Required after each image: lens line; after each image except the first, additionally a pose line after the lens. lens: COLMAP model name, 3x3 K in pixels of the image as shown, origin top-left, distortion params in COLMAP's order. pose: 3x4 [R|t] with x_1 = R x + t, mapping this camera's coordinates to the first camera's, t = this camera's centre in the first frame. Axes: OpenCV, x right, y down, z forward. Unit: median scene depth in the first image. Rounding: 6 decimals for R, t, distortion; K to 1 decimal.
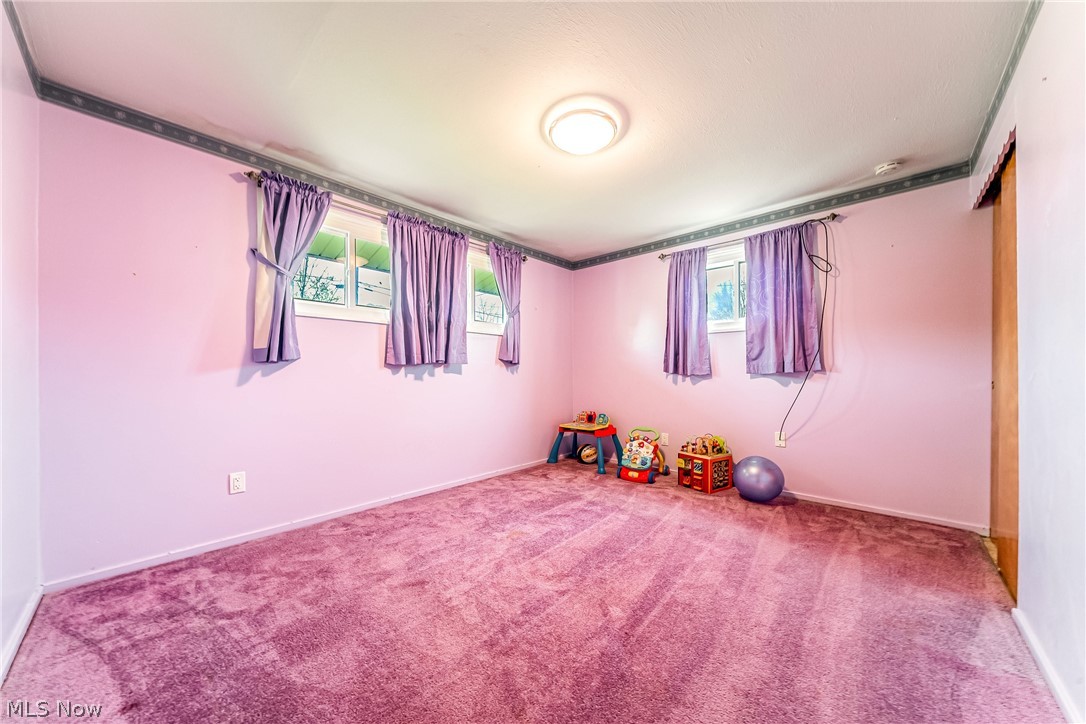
lens RADIAL K [[375.4, 0, 540.7], [0, 375.4, 372.8], [0, 0, 1]] dist [-0.001025, -0.000255]
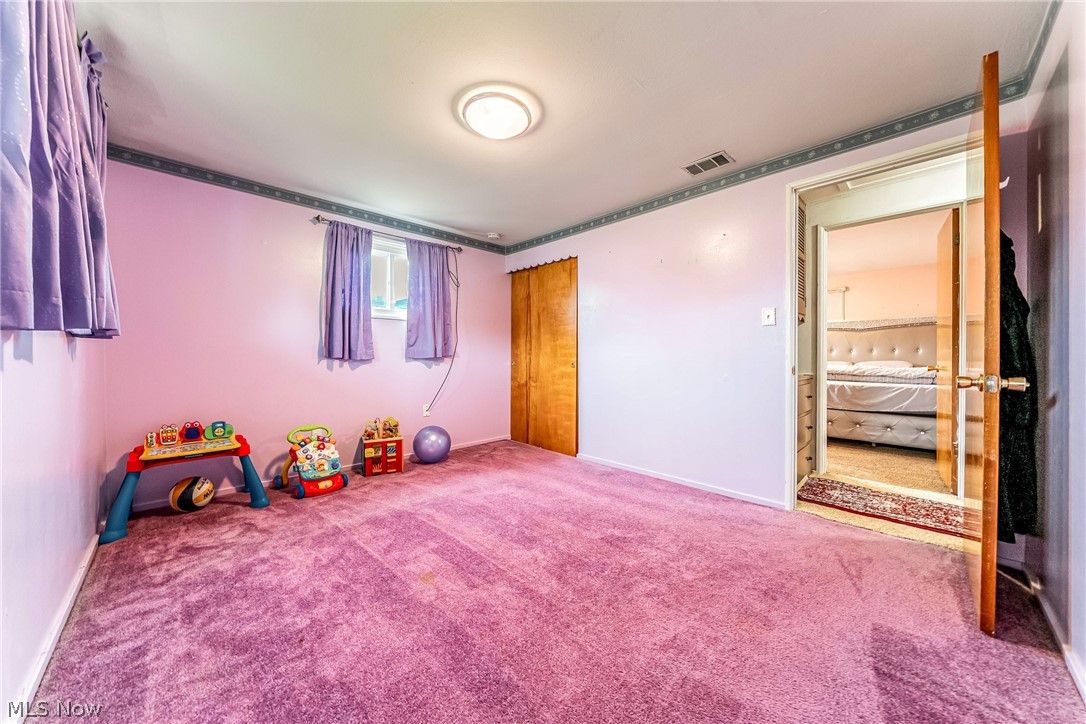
lens RADIAL K [[375.4, 0, 541.0], [0, 375.4, 357.6], [0, 0, 1]] dist [-0.001025, -0.000255]
pose [[0.041447, -0.000780, 0.999140, -0.542033], [0.001459, 0.999999, 0.000720, 0.000967], [-0.999140, 0.001428, 0.041448, 0.517766]]
